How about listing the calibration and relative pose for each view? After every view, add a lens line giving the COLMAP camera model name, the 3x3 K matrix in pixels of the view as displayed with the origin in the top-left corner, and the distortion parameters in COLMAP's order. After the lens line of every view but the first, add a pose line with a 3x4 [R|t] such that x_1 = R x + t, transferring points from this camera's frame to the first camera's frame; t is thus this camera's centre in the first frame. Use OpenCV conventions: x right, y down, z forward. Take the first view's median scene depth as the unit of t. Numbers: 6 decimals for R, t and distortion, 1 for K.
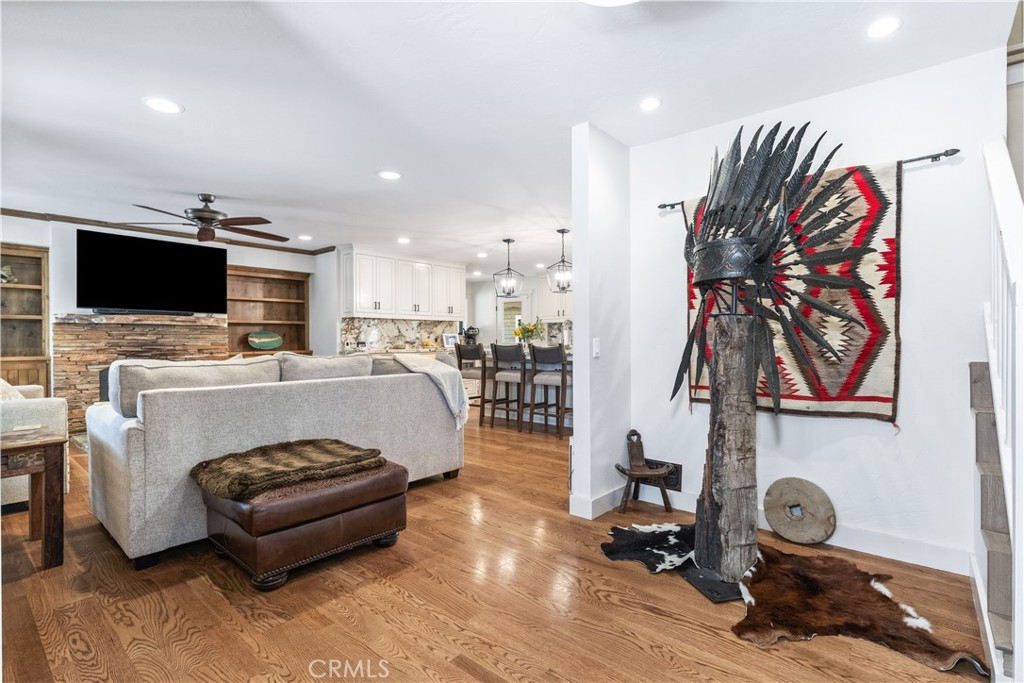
lens RADIAL K [[461.9, 0, 514.0], [0, 461.9, 338.3], [0, 0, 1]] dist [-0.000709, -0.000062]
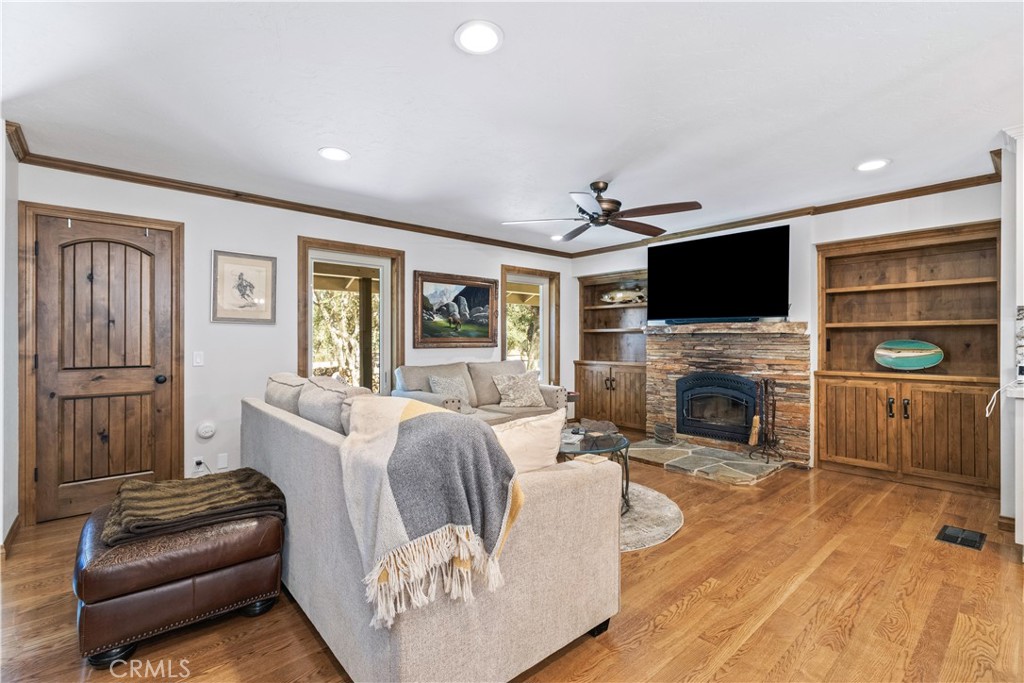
lens RADIAL K [[467.5, 0, 521.5], [0, 467.5, 342.3], [0, 0, 1]] dist [-0.000726, 0.000275]
pose [[-0.145398, 0.009909, -0.989324, 0.160072], [-0.003051, 0.999941, 0.010464, -0.021453], [0.989369, 0.004540, -0.145359, 0.762799]]
